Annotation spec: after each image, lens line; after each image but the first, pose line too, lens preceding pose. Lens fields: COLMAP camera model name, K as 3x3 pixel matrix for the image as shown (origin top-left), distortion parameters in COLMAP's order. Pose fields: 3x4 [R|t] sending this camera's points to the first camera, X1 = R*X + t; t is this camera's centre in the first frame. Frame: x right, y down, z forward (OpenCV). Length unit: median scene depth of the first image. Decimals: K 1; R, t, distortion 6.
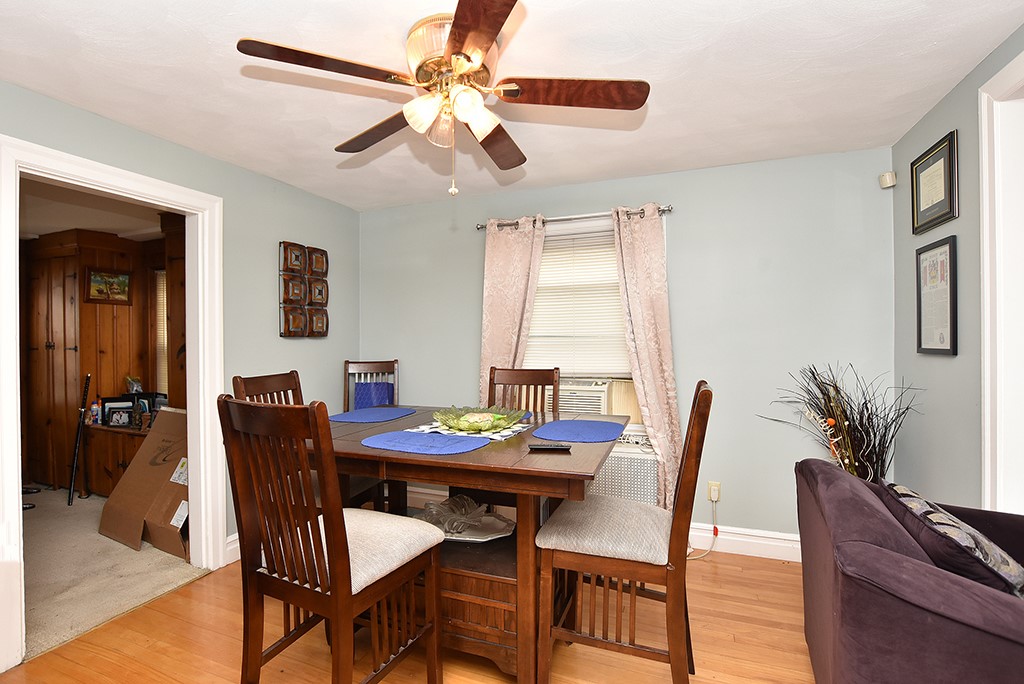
lens RADIAL K [[486.8, 0, 509.0], [0, 486.8, 343.4], [0, 0, 1]] dist [-0.027224, 0.000275]
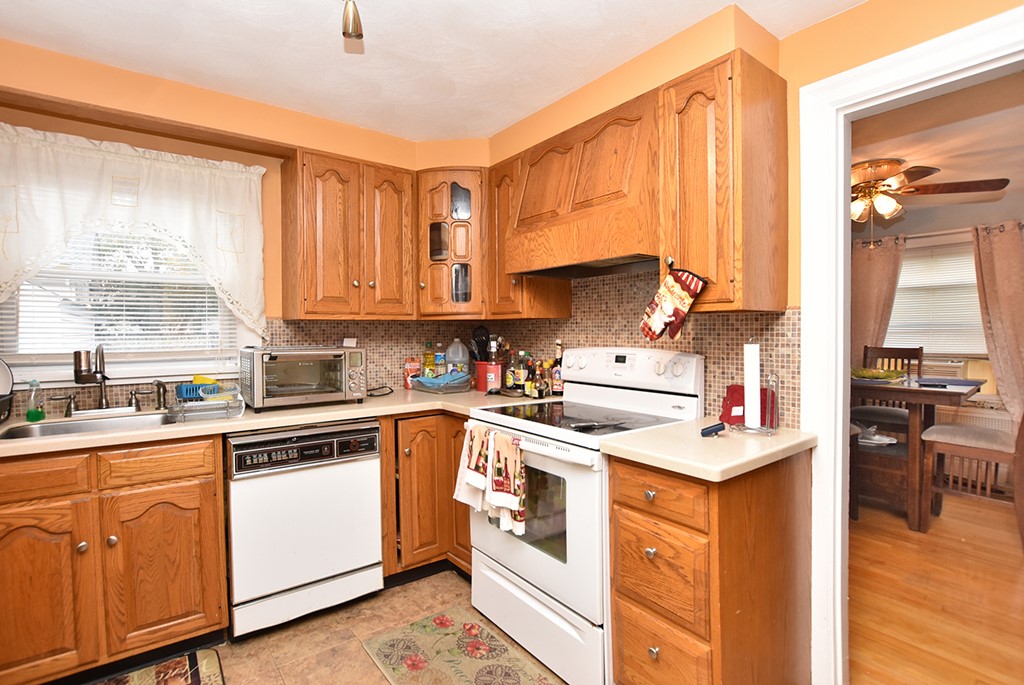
lens RADIAL K [[486.8, 0, 517.4], [0, 486.8, 338.7], [0, 0, 1]] dist [-0.027224, 0.000275]
pose [[0.865489, 0.015799, -0.500679, -0.203236], [-0.004083, 0.999692, 0.024487, -0.004649], [0.500911, -0.019149, 0.865287, -0.725419]]
